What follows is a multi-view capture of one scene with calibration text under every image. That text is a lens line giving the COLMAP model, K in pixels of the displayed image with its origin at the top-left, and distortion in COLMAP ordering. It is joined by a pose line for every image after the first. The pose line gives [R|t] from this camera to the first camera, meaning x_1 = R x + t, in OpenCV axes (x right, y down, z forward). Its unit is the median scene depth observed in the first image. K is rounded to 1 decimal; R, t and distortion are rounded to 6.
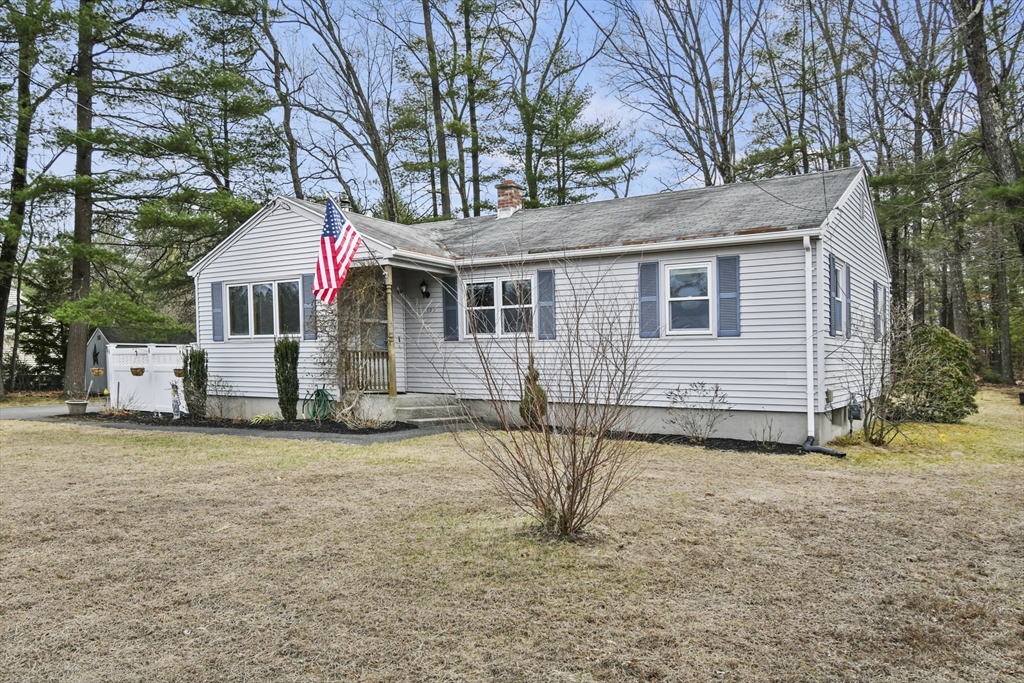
lens RADIAL K [[714.9, 0, 506.1], [0, 714.9, 349.2], [0, 0, 1]] dist [0.006424, -0.009565]
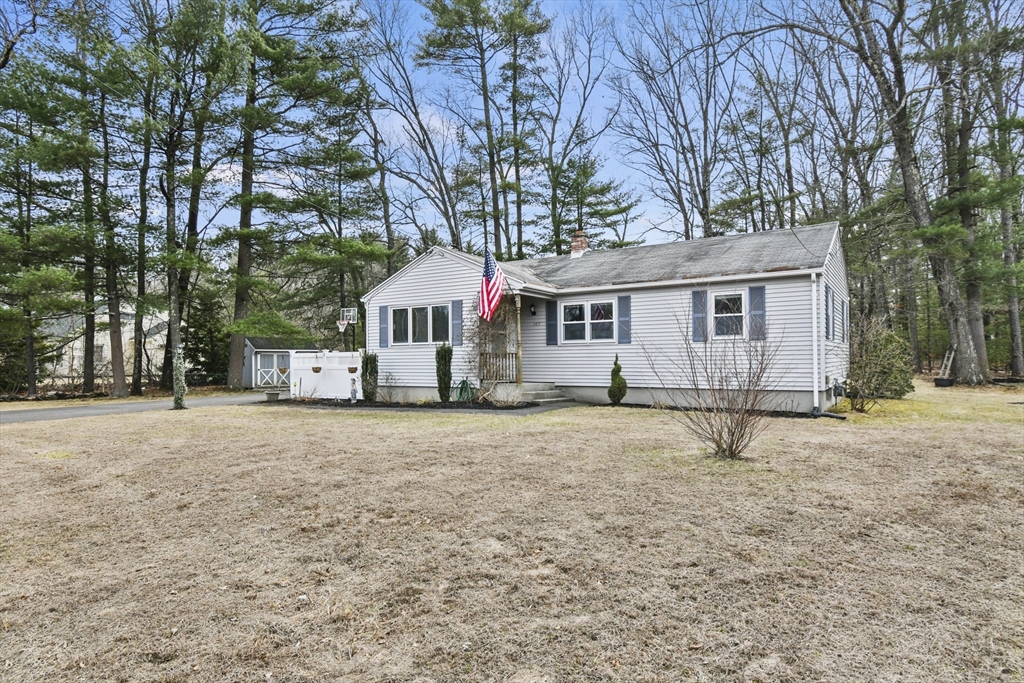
lens RADIAL K [[562.7, 0, 516.8], [0, 562.7, 343.3], [0, 0, 1]] dist [0.000265, 0.001736]
pose [[0.999901, -0.011692, 0.007879, -0.138038], [0.011794, 0.999845, -0.013037, -0.001677], [-0.007725, 0.013128, 0.999884, -0.113395]]
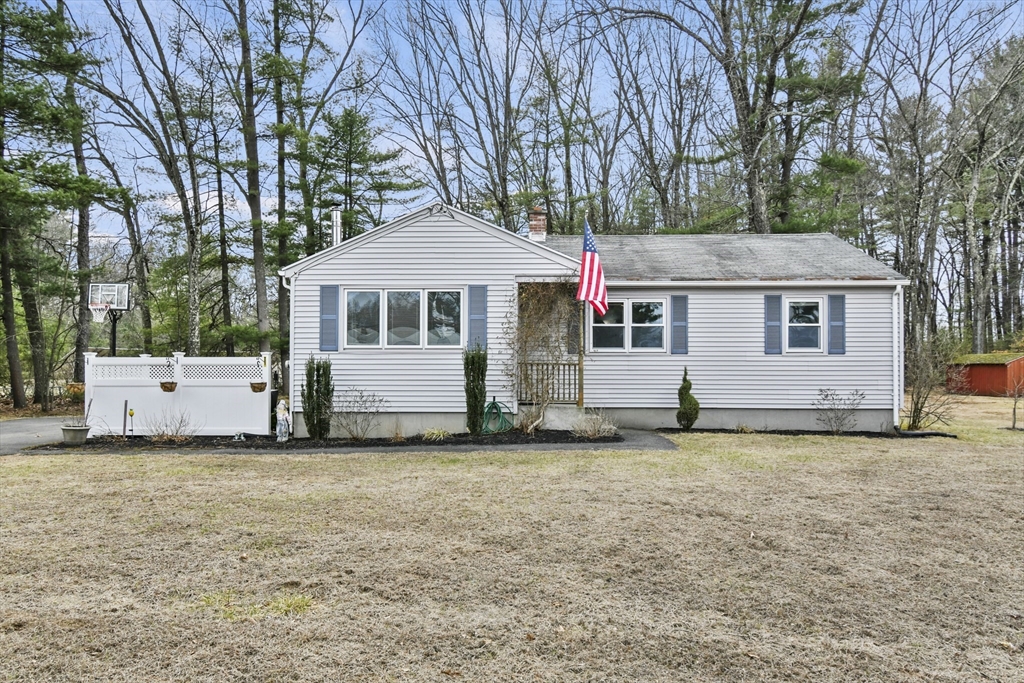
lens RADIAL K [[689.8, 0, 509.7], [0, 689.8, 344.1], [0, 0, 1]] dist [-0.012105, -0.002756]
pose [[0.861245, 0.019820, 0.507803, -0.610483], [-0.006295, 0.999579, -0.028339, 0.002627], [-0.508150, 0.021210, 0.861007, 0.138395]]
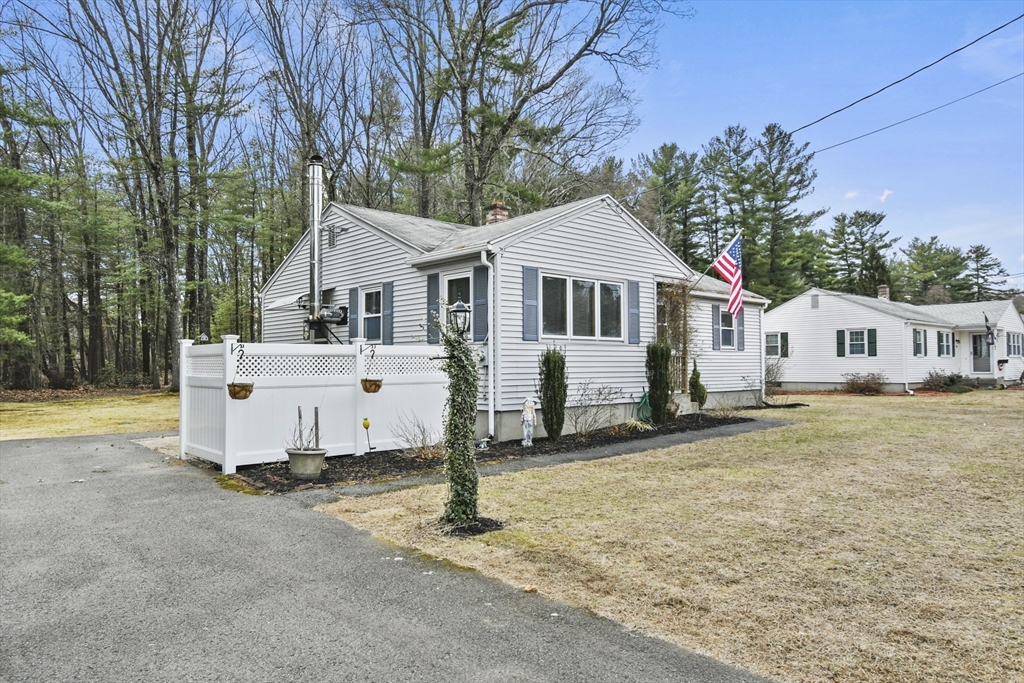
lens RADIAL K [[689.8, 0, 515.0], [0, 689.8, 345.4], [0, 0, 1]] dist [-0.012105, -0.002756]
pose [[0.248603, 0.023024, 0.968332, -1.084707], [-0.012700, 0.999709, -0.020510, 0.008978], [-0.968522, -0.007199, 0.248823, 0.780187]]
